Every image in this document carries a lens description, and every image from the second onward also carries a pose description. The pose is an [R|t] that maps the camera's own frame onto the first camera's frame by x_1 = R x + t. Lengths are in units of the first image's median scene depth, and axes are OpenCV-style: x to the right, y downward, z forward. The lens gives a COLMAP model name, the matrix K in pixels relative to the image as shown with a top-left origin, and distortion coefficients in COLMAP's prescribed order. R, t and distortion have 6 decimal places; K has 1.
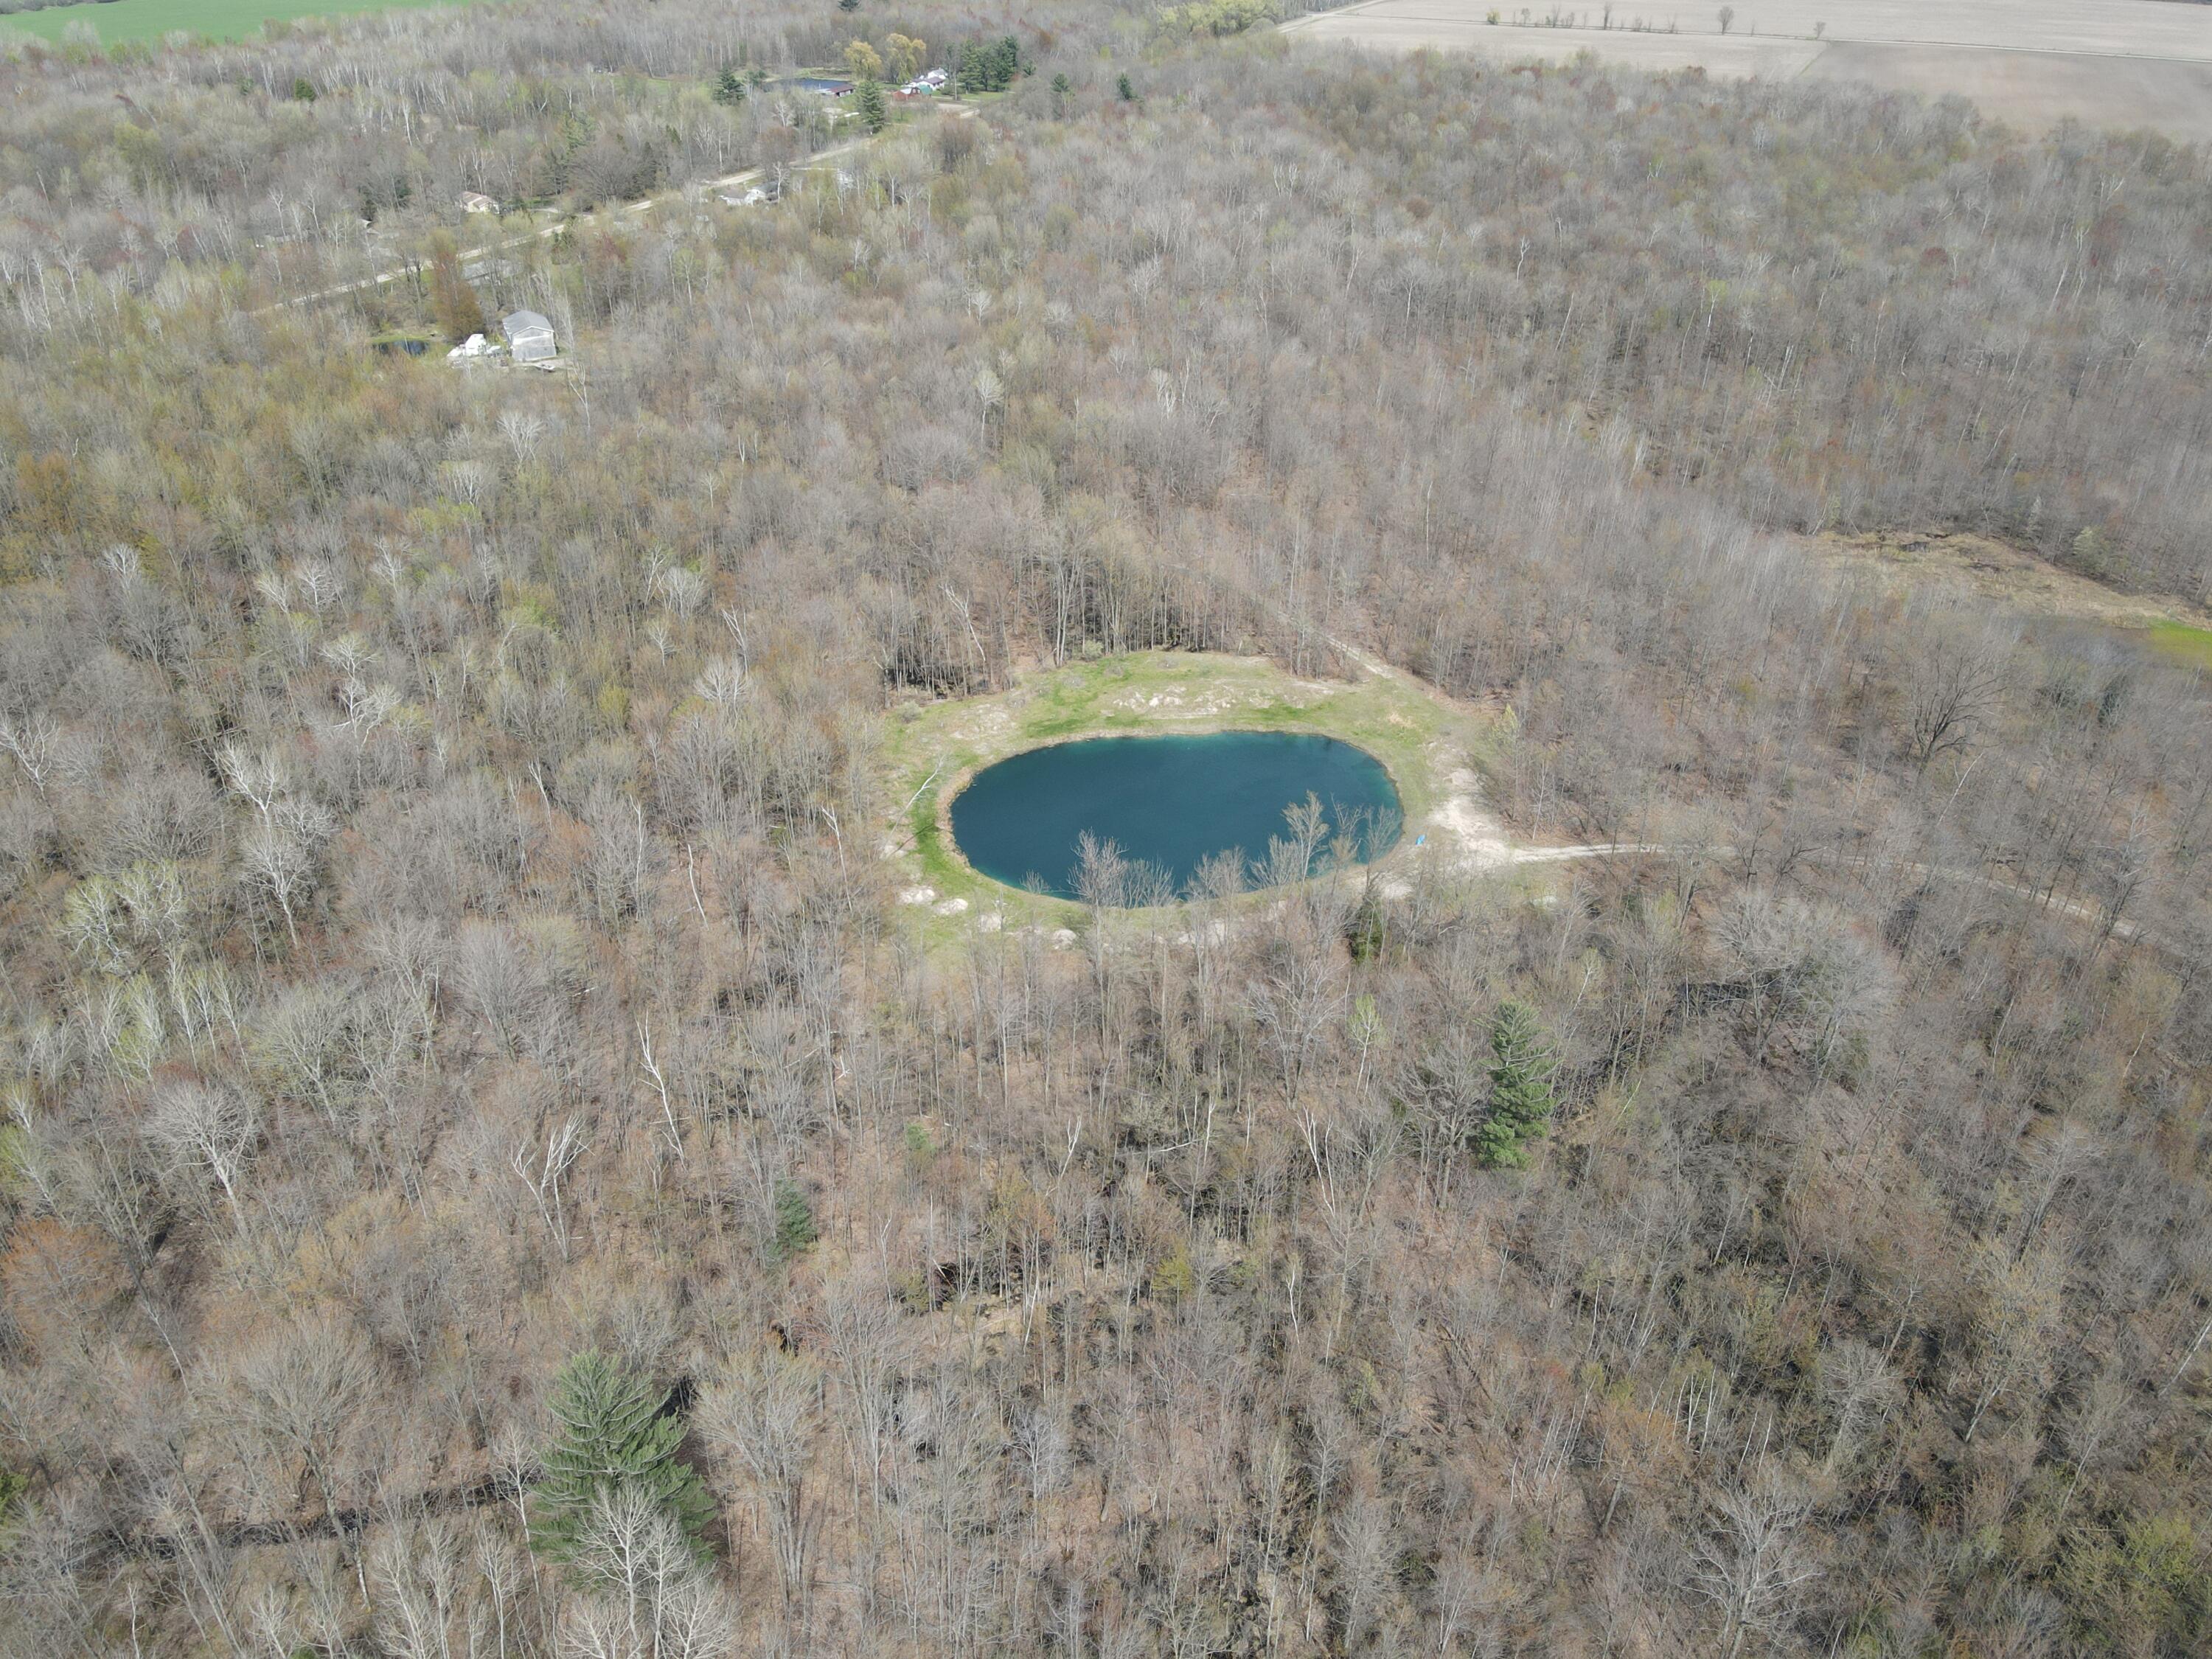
lens RADIAL K [[1618.9, 0, 1102.1], [0, 1618.9, 834.9], [0, 0, 1]] dist [0.012935, 0.007486]
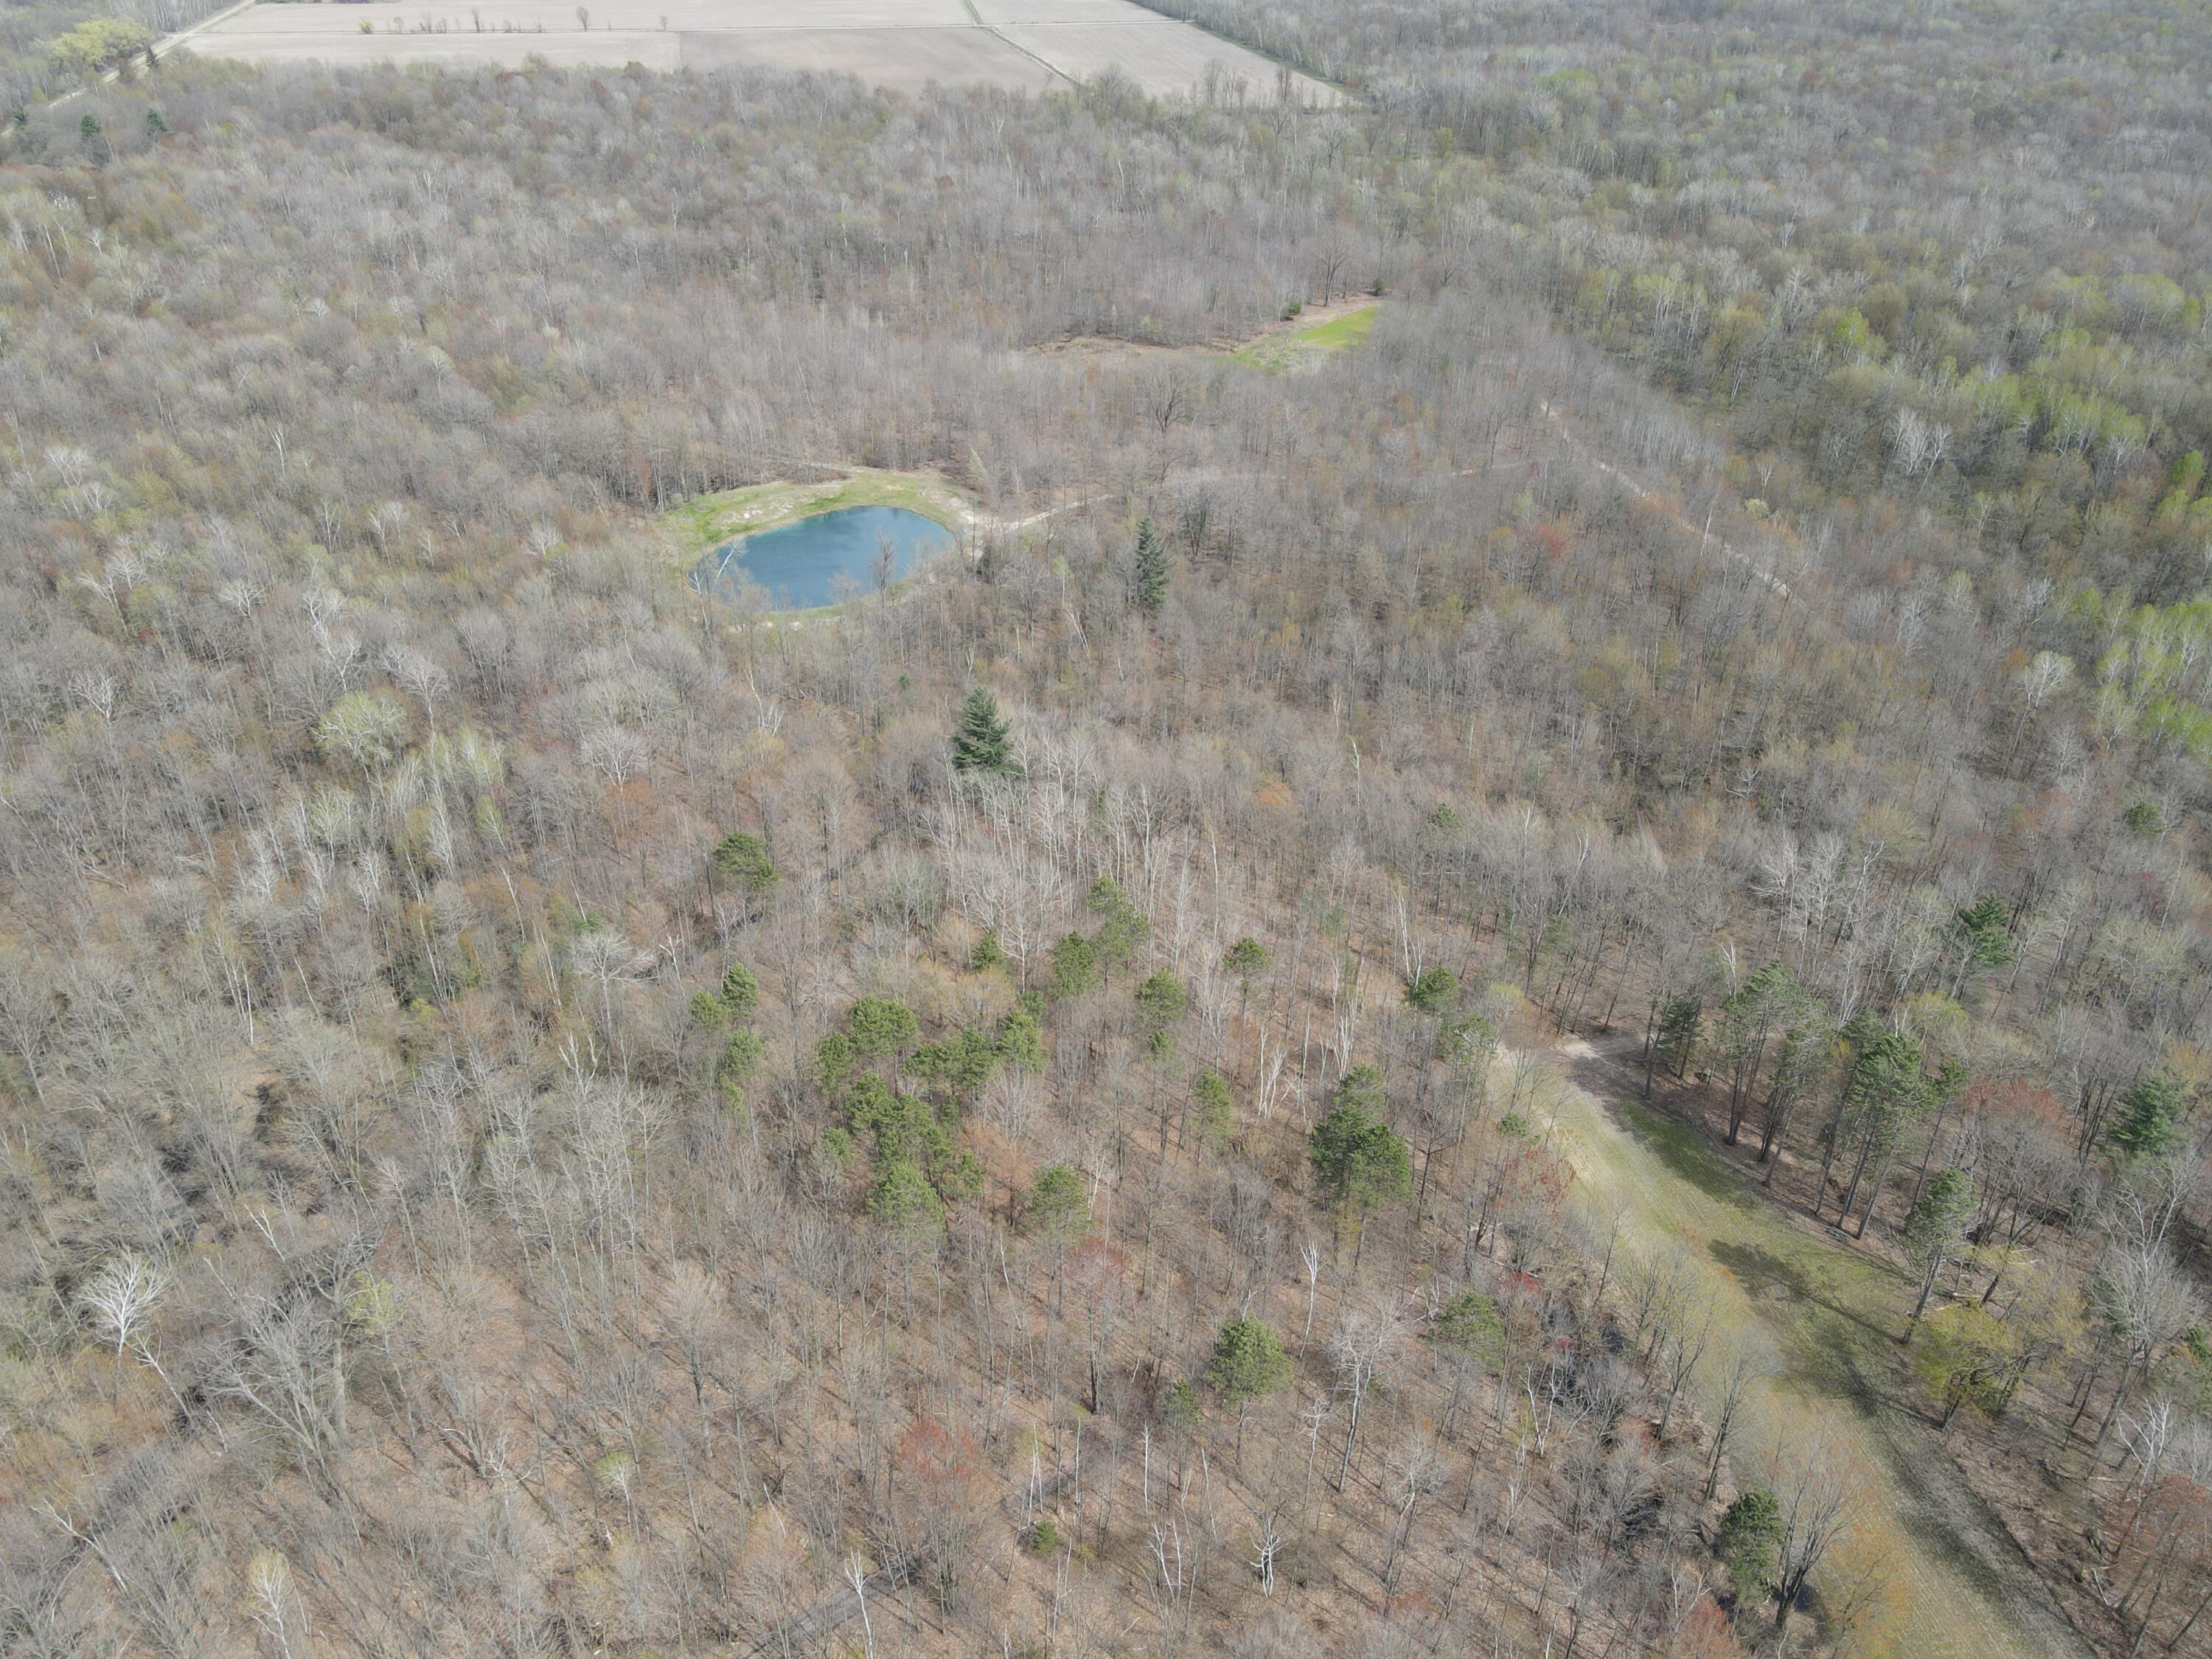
lens RADIAL K [[1618.9, 0, 1102.1], [0, 1618.9, 834.9], [0, 0, 1]] dist [0.012935, 0.007486]
pose [[0.769816, -0.338148, 0.541330, -0.524173], [0.334059, 0.936145, 0.109715, 0.116862], [-0.543864, 0.096376, 0.833621, -0.336633]]
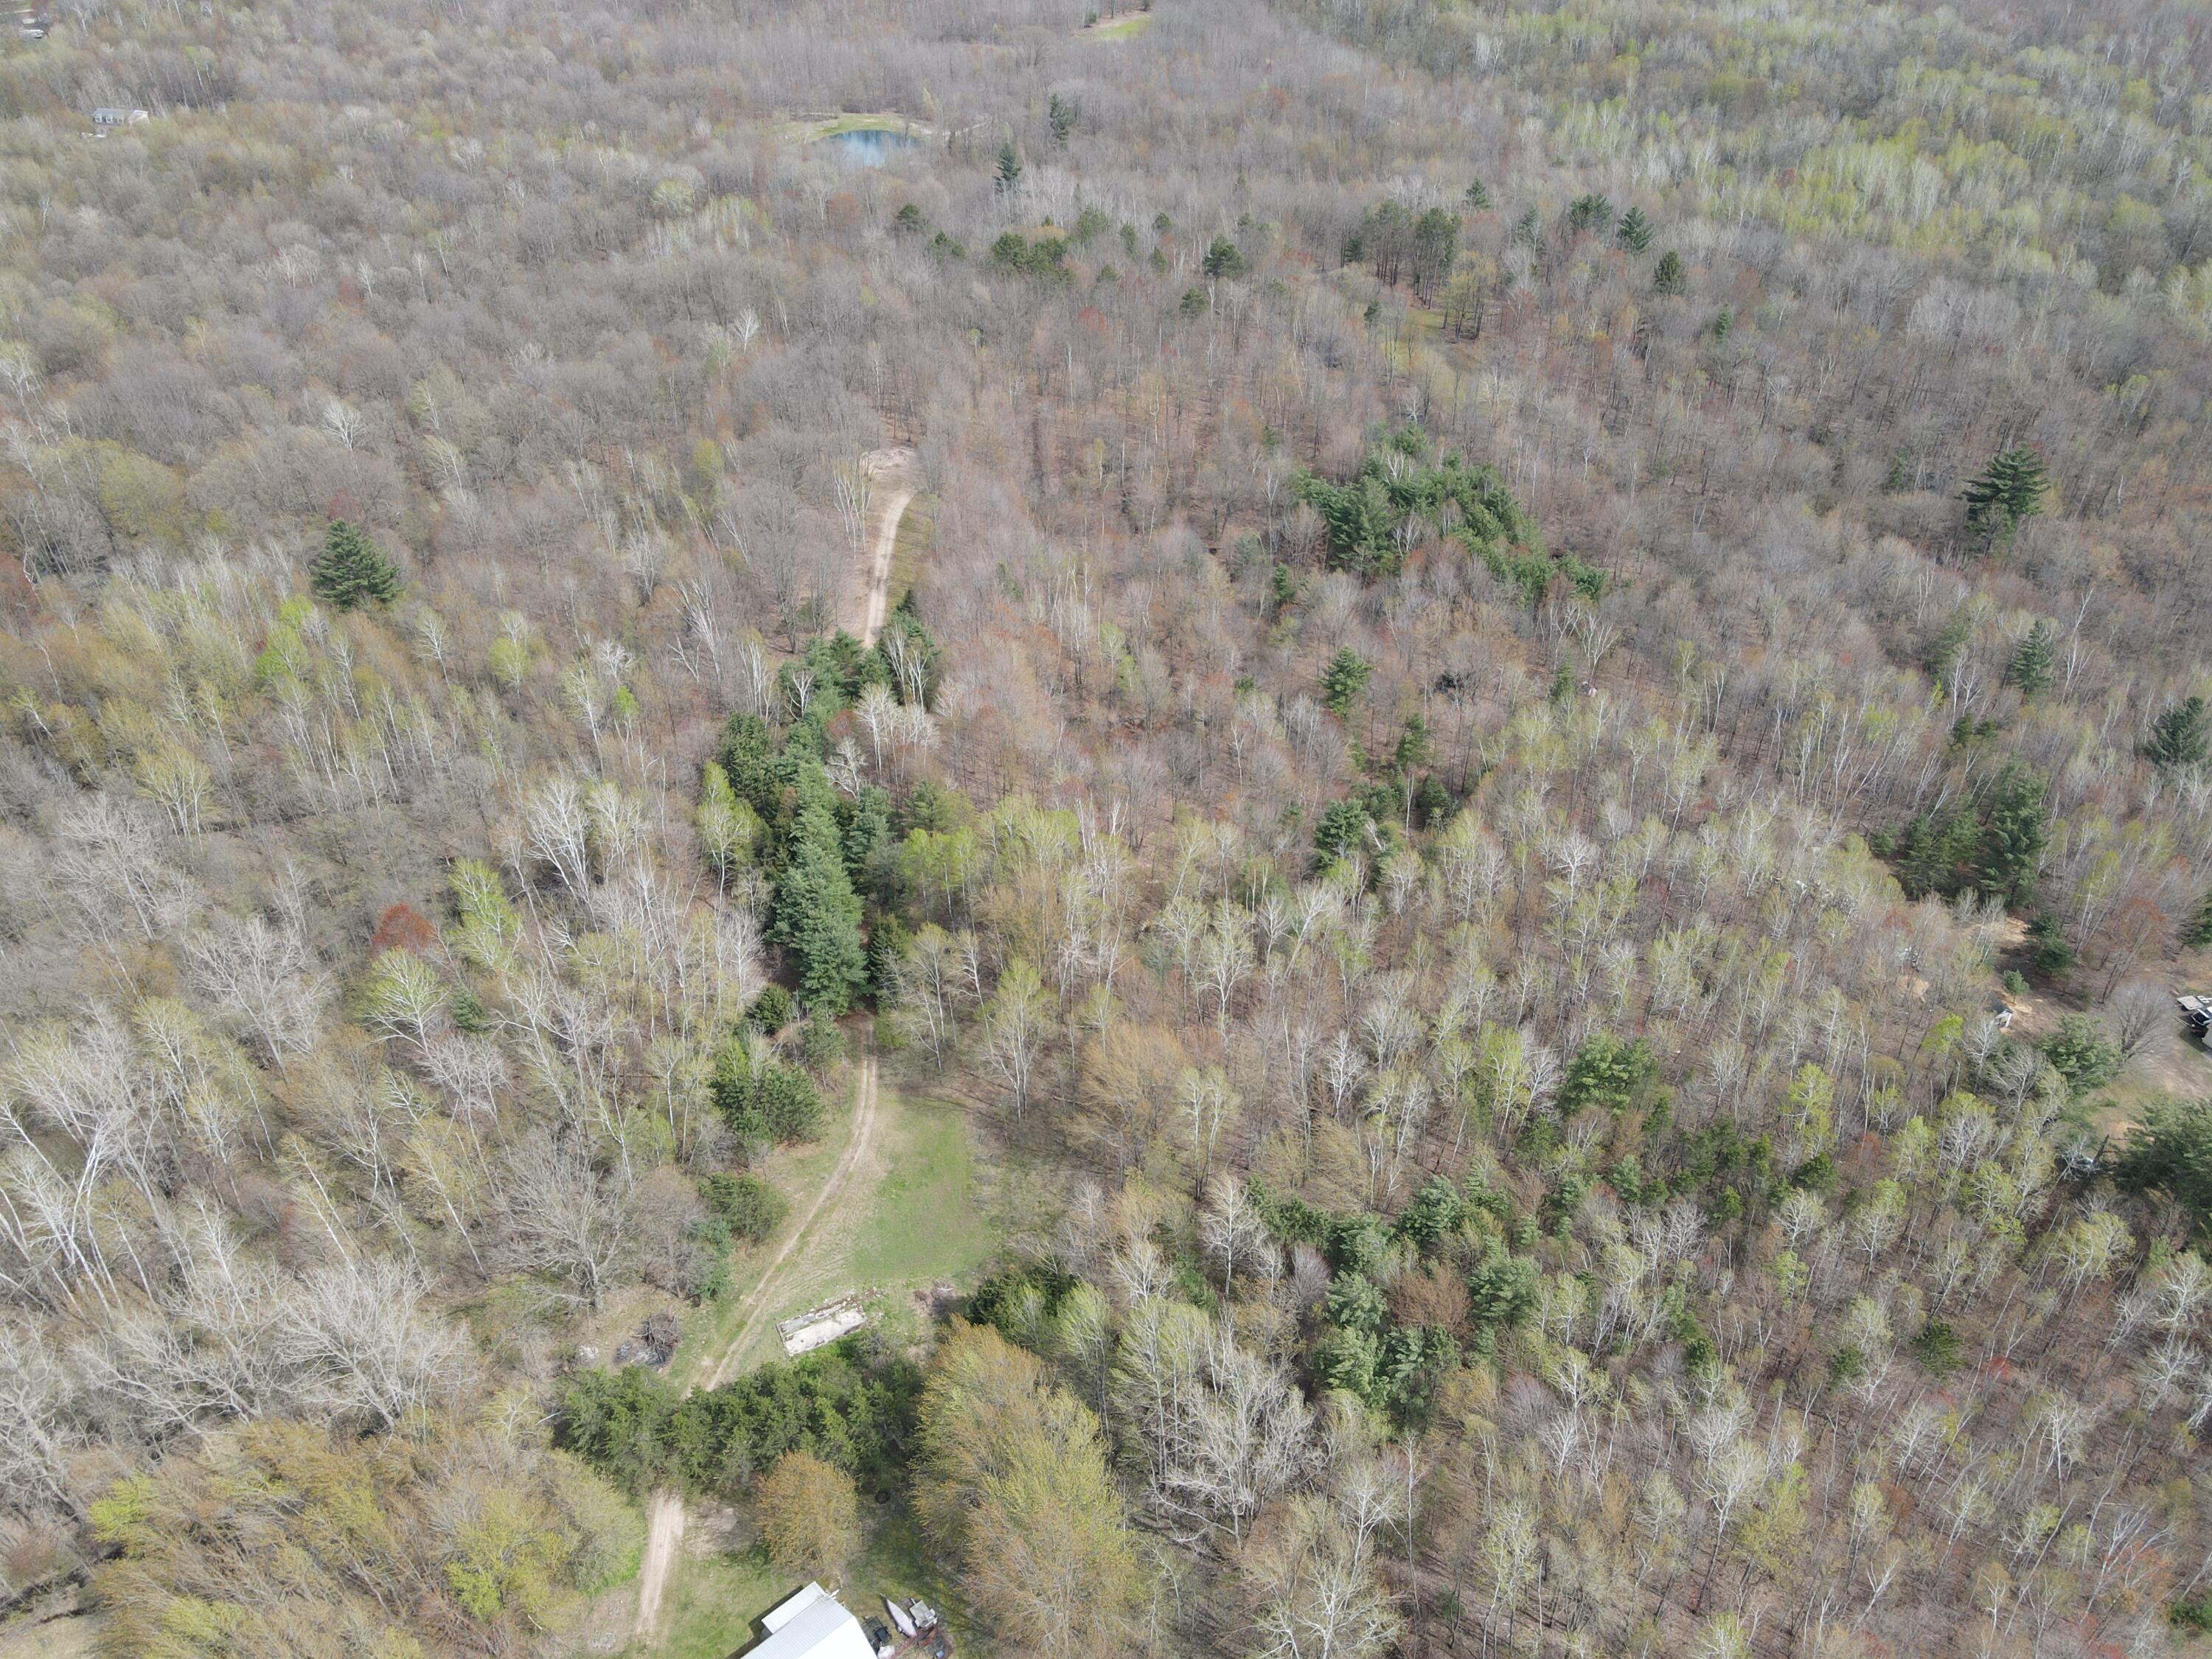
lens RADIAL K [[1618.9, 0, 1102.1], [0, 1618.9, 834.9], [0, 0, 1]] dist [0.012935, 0.007486]
pose [[0.647792, -0.462636, 0.605255, -1.325168], [0.411863, 0.881050, 0.232635, 0.382176], [-0.640885, 0.098583, 0.761280, -0.845953]]
